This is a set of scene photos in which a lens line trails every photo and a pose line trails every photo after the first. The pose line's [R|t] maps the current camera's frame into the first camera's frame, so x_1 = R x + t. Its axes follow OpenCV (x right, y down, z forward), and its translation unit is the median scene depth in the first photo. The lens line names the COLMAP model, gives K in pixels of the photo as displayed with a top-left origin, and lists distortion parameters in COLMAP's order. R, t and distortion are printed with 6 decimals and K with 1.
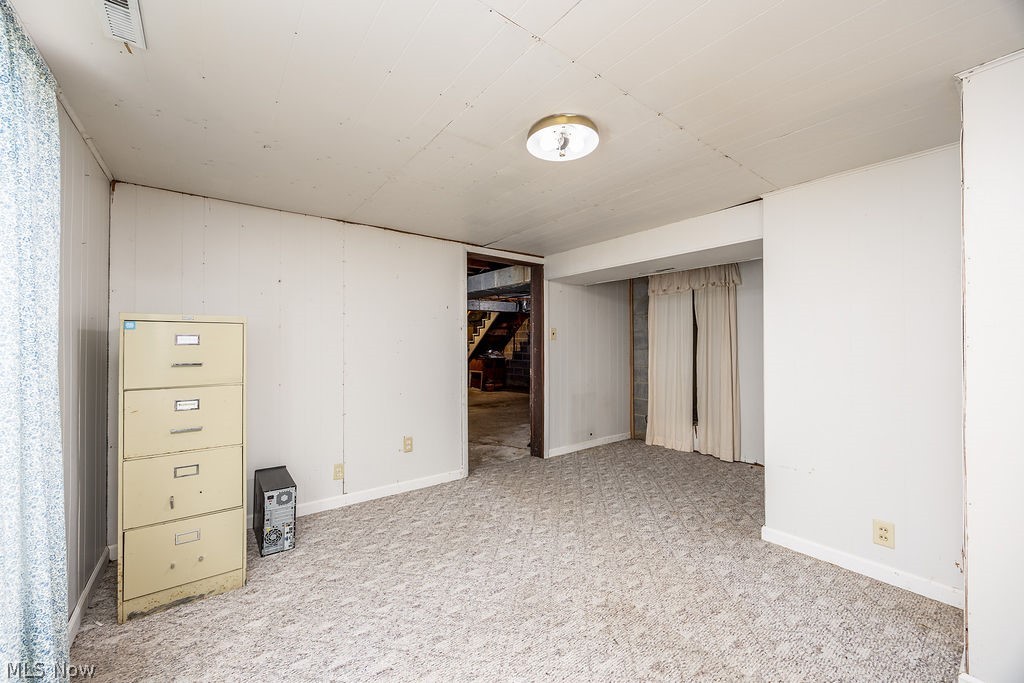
lens RADIAL K [[394.1, 0, 511.6], [0, 394.1, 341.5], [0, 0, 1]] dist [-0.001105, 0.000128]
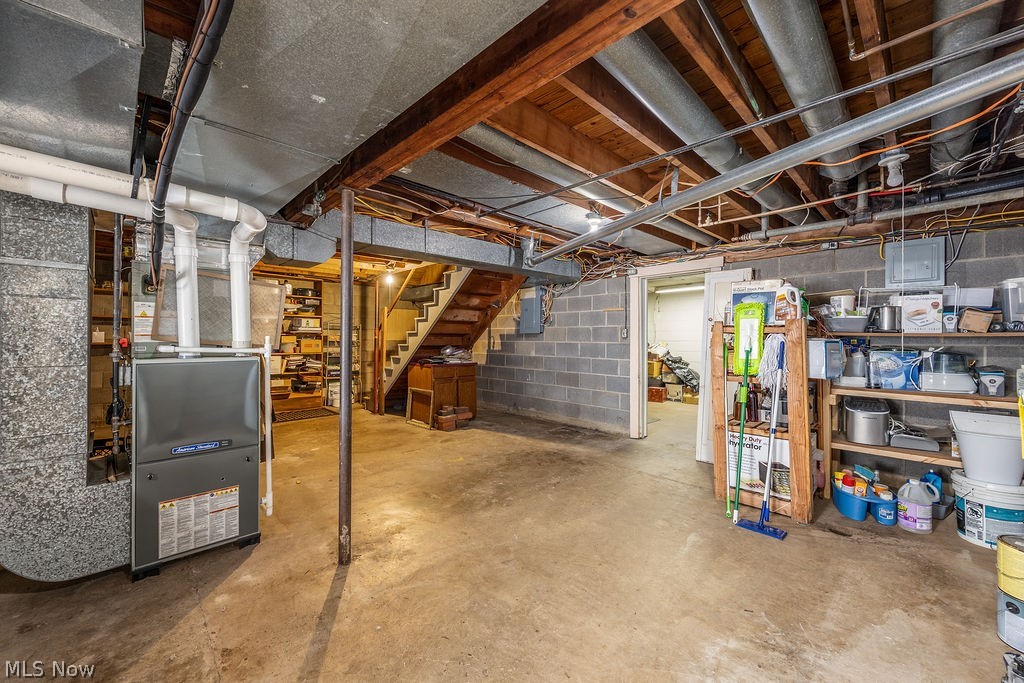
lens RADIAL K [[394.1, 0, 512.6], [0, 394.1, 340.0], [0, 0, 1]] dist [-0.001105, 0.000128]
pose [[0.991931, 0.008915, 0.126466, -0.035269], [-0.009187, 0.999957, 0.001571, 0.008463], [-0.126447, -0.002720, 0.991970, 0.462220]]
